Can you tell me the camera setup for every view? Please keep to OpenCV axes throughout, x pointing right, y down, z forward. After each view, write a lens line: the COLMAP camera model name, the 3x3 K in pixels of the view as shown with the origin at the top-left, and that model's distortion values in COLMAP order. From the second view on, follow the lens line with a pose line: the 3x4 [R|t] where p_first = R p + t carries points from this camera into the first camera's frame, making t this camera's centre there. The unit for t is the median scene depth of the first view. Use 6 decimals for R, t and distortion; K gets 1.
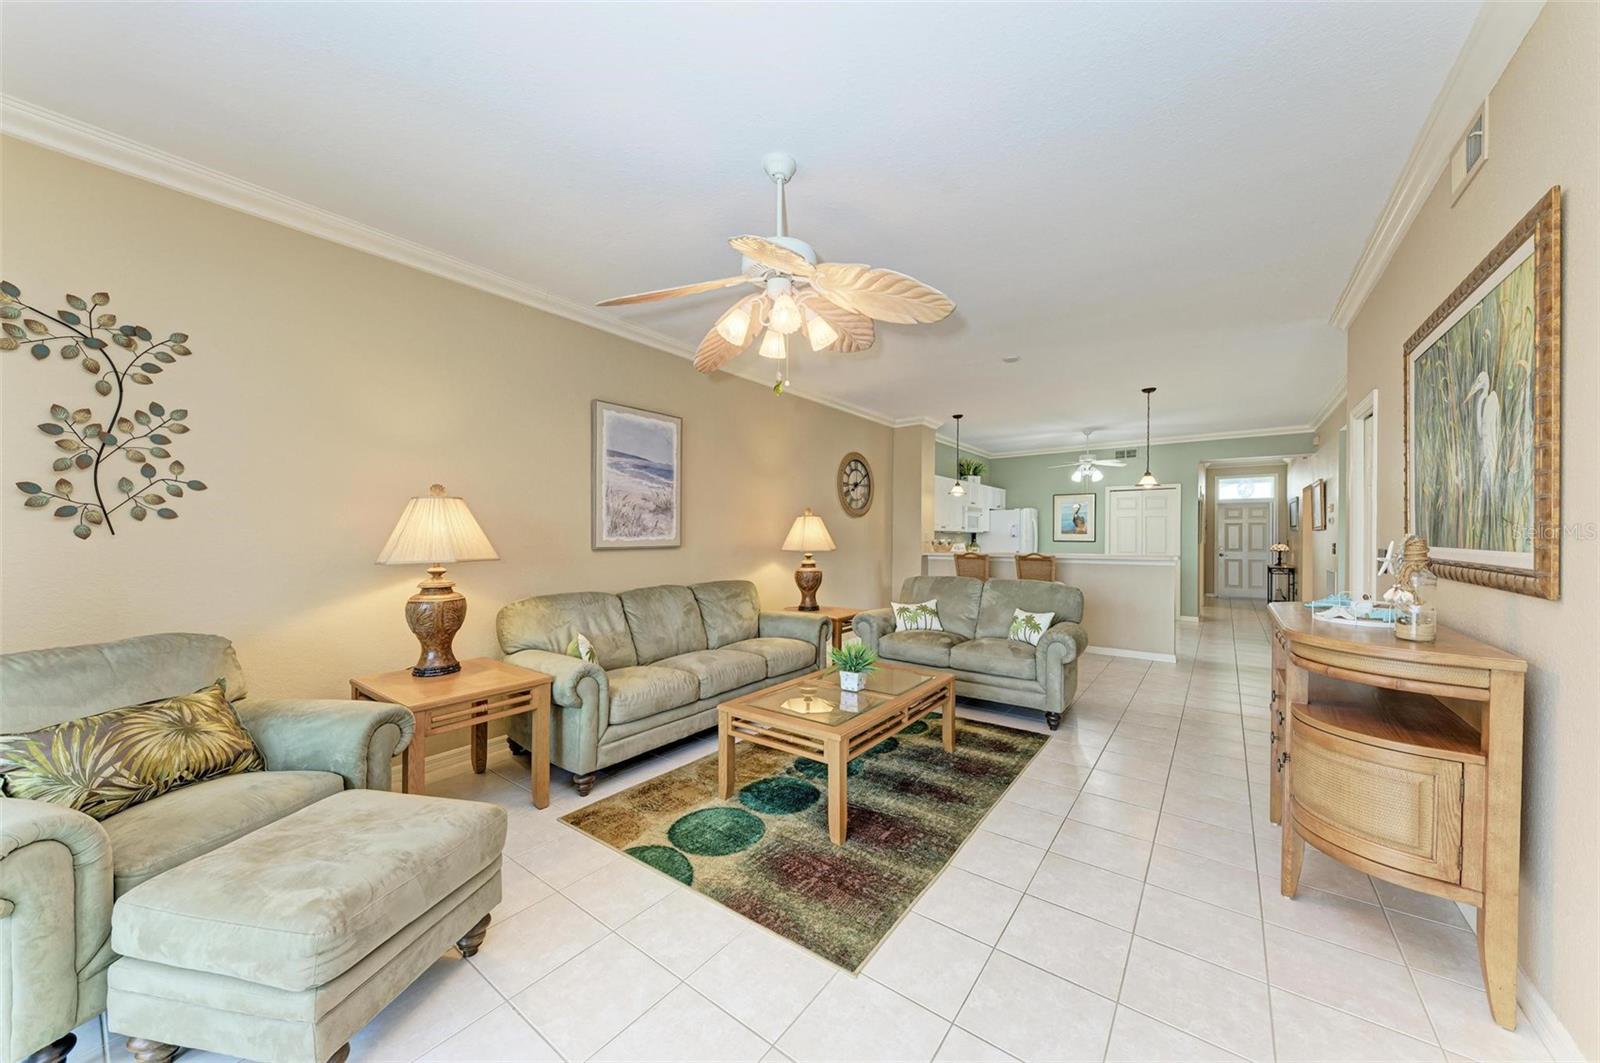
lens RADIAL K [[575.6, 0, 792.6], [0, 575.6, 535.5], [0, 0, 1]] dist [0.016553, -0.003404]
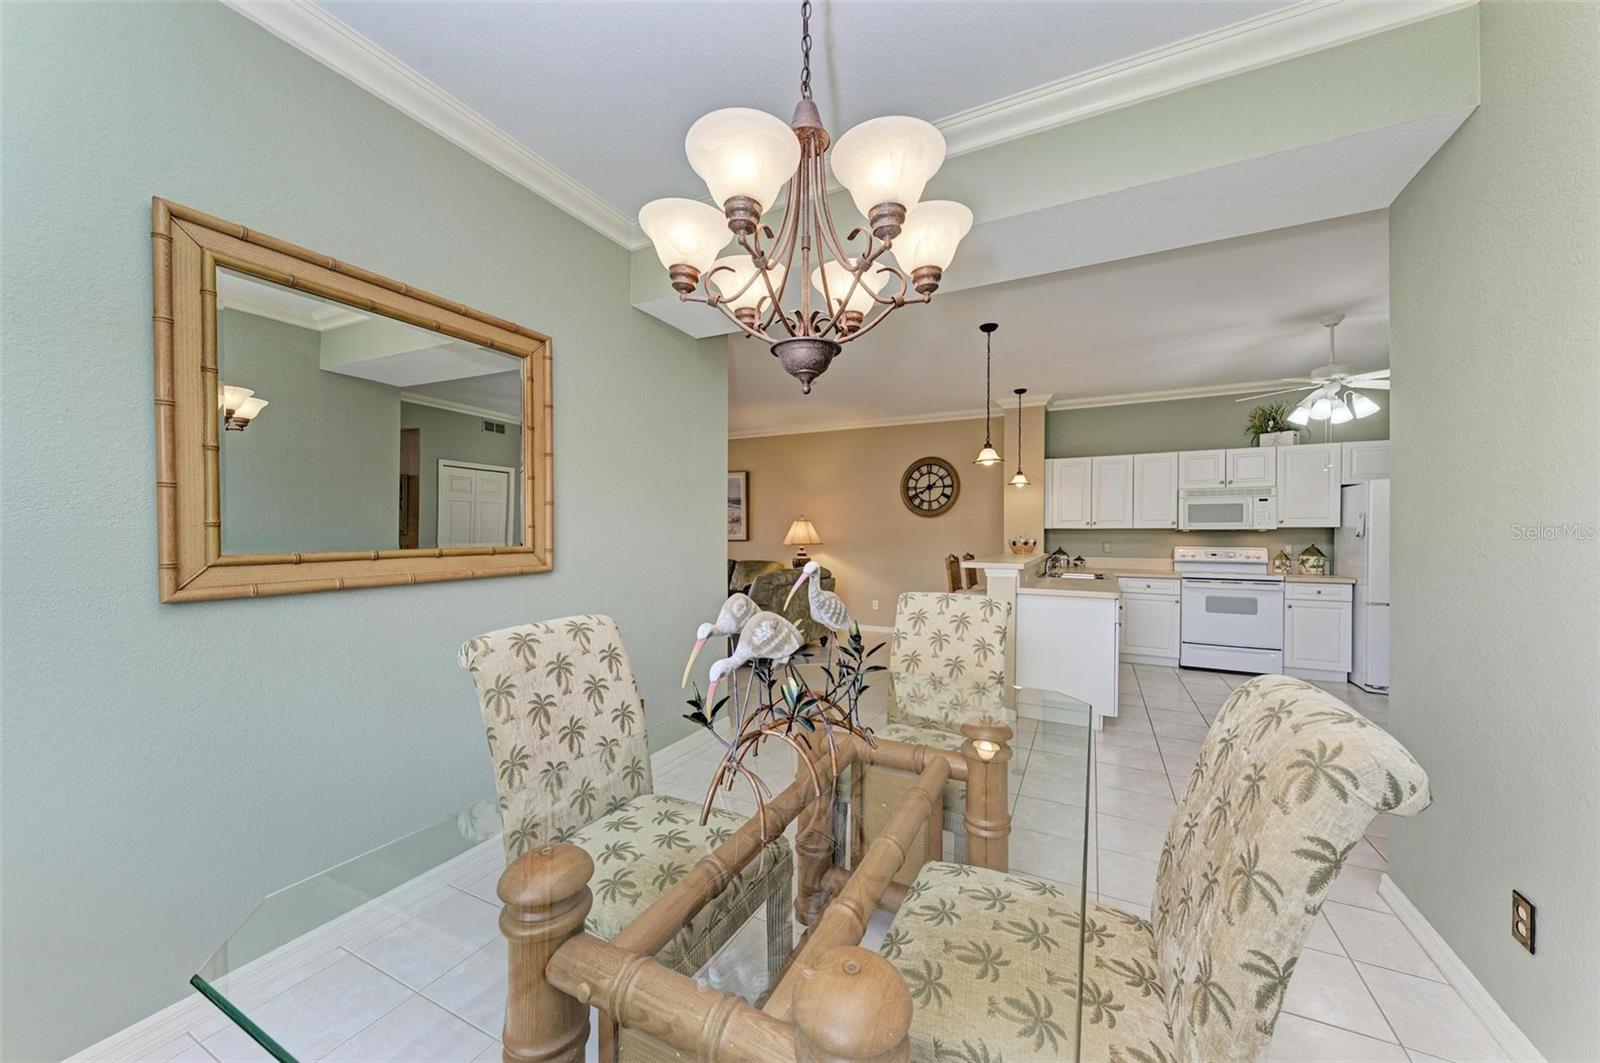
lens RADIAL K [[575.6, 0, 792.9], [0, 575.6, 537.6], [0, 0, 1]] dist [0.016553, -0.003404]
pose [[0.162916, 0.007613, -0.986611, 1.862270], [-0.000213, 0.999970, 0.007680, -0.002675], [0.986640, -0.001041, 0.162913, 0.939284]]
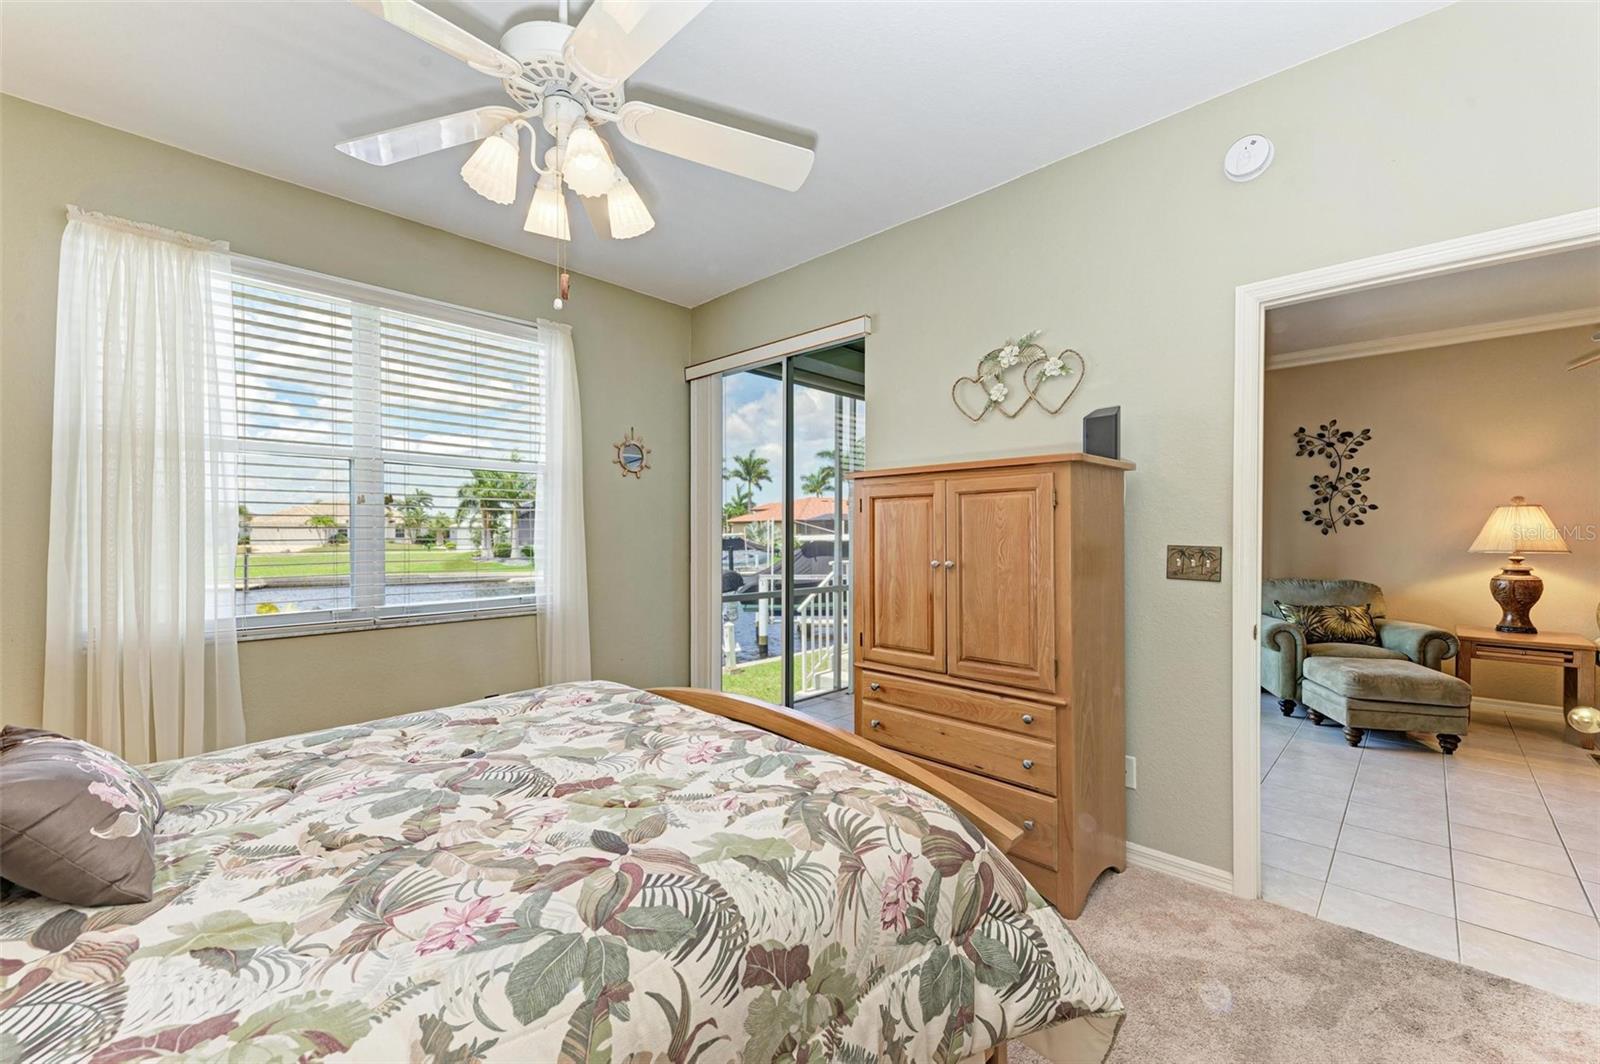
lens RADIAL K [[644.8, 0, 824.9], [0, 644.8, 538.4], [0, 0, 1]] dist [0.016330, -0.003807]
pose [[-0.078034, 0.004084, -0.996942, 0.743308], [-0.003839, 0.999983, 0.004397, 0.008520], [0.996943, 0.004170, -0.078017, -0.370433]]
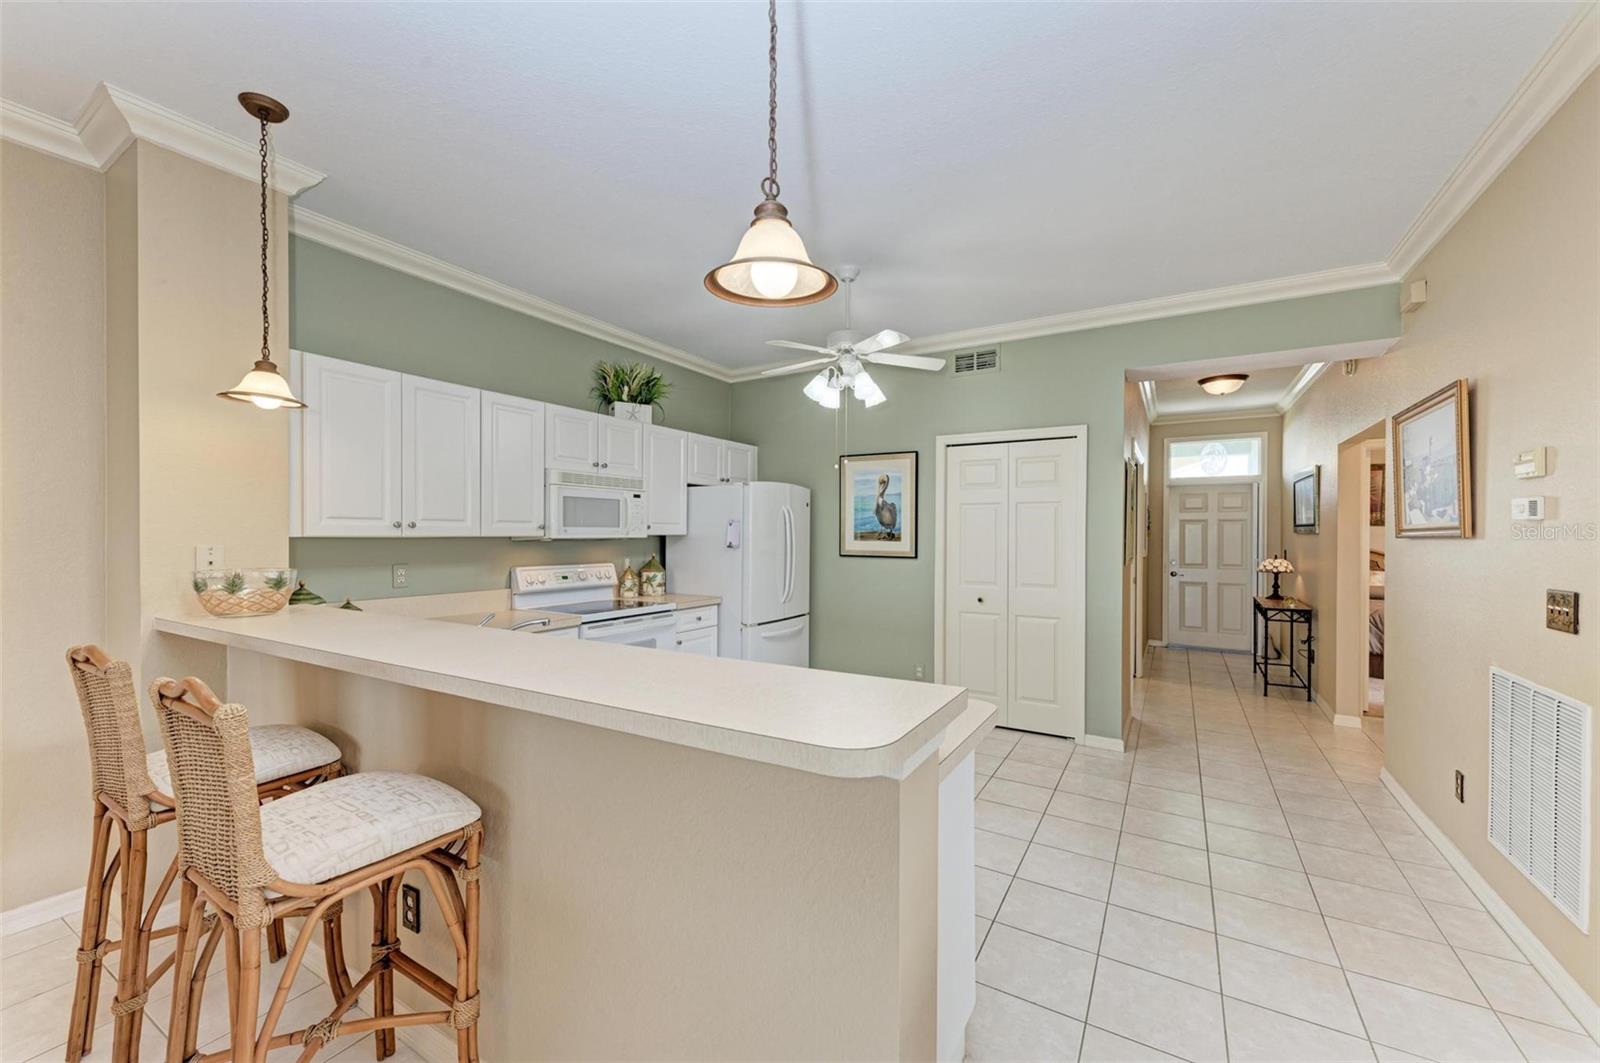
lens RADIAL K [[622.1, 0, 799.1], [0, 622.1, 534.4], [0, 0, 1]] dist [0.017754, 0.000448]
pose [[0.995320, 0.001699, 0.096616, 0.885992], [-0.001988, 0.999994, 0.002898, -0.020679], [-0.096611, -0.003077, 0.995318, 1.197678]]
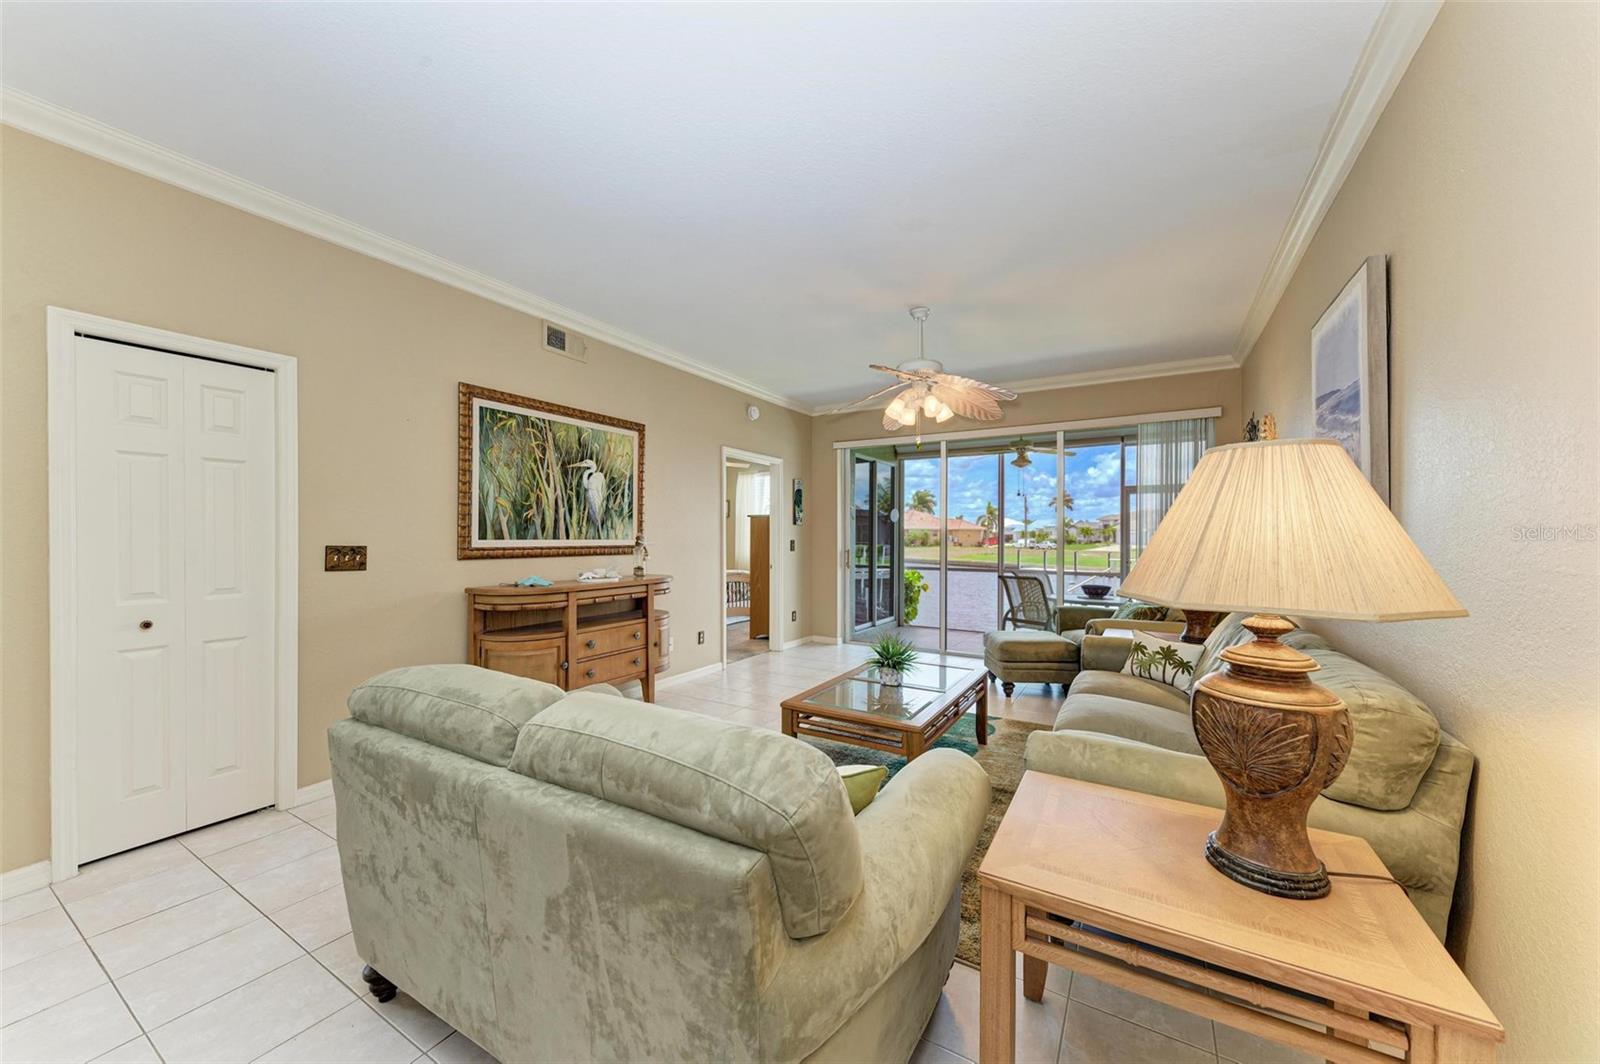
lens RADIAL K [[575.6, 0, 794.5], [0, 575.6, 533.8], [0, 0, 1]] dist [0.016553, -0.003404]
pose [[-0.994366, -0.005687, -0.105852, 0.295627], [-0.005517, 0.999983, -0.001897, 0.000855], [0.105861, -0.001303, -0.994380, 1.528136]]
